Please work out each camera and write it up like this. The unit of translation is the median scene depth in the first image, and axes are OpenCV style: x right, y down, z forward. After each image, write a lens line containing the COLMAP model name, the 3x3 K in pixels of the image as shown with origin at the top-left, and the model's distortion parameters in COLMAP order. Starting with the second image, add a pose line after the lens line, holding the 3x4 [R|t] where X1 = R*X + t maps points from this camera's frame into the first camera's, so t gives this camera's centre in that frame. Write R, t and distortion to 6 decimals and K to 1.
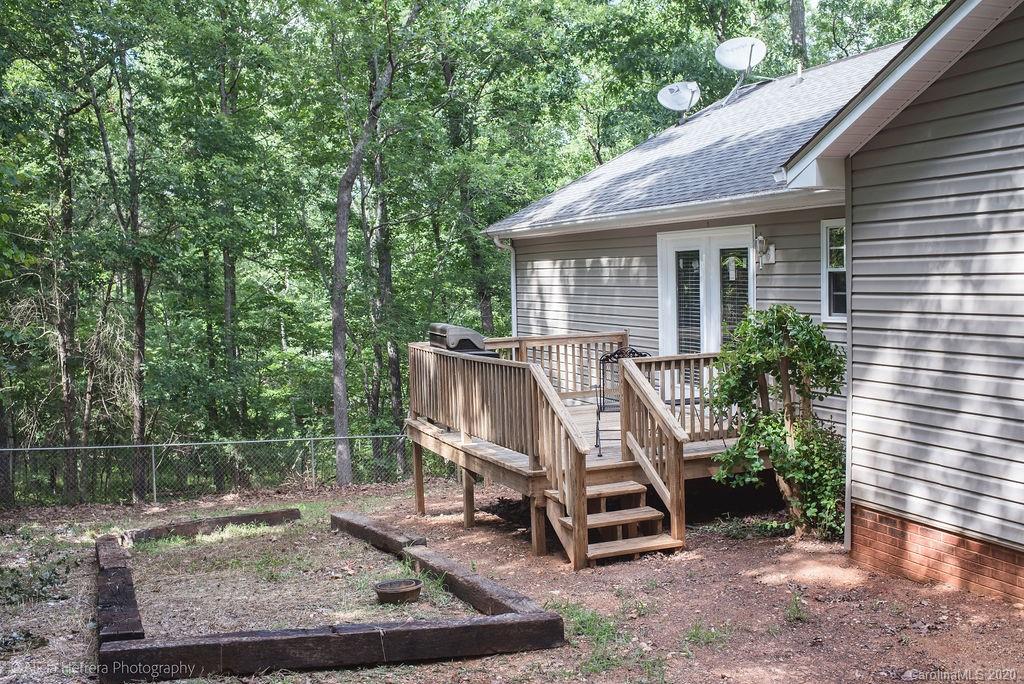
lens RADIAL K [[1027.5, 0, 512.0], [0, 1027.5, 342.0], [0, 0, 1]] dist [0.005172, -0.000938]
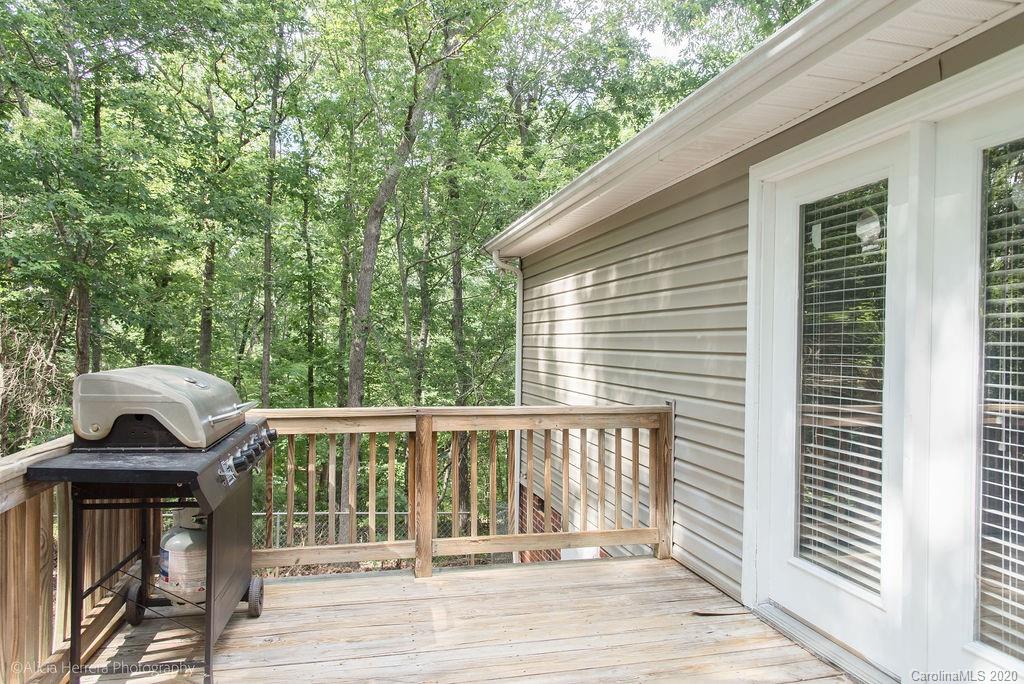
lens RADIAL K [[698.5, 0, 512.0], [0, 698.5, 342.0], [0, 0, 1]] dist [-0.045821, -0.000119]
pose [[0.987658, 0.041067, -0.151144, 0.094135], [-0.051378, 0.996565, -0.064957, -0.015979], [0.147957, 0.071920, 0.986375, 0.732639]]
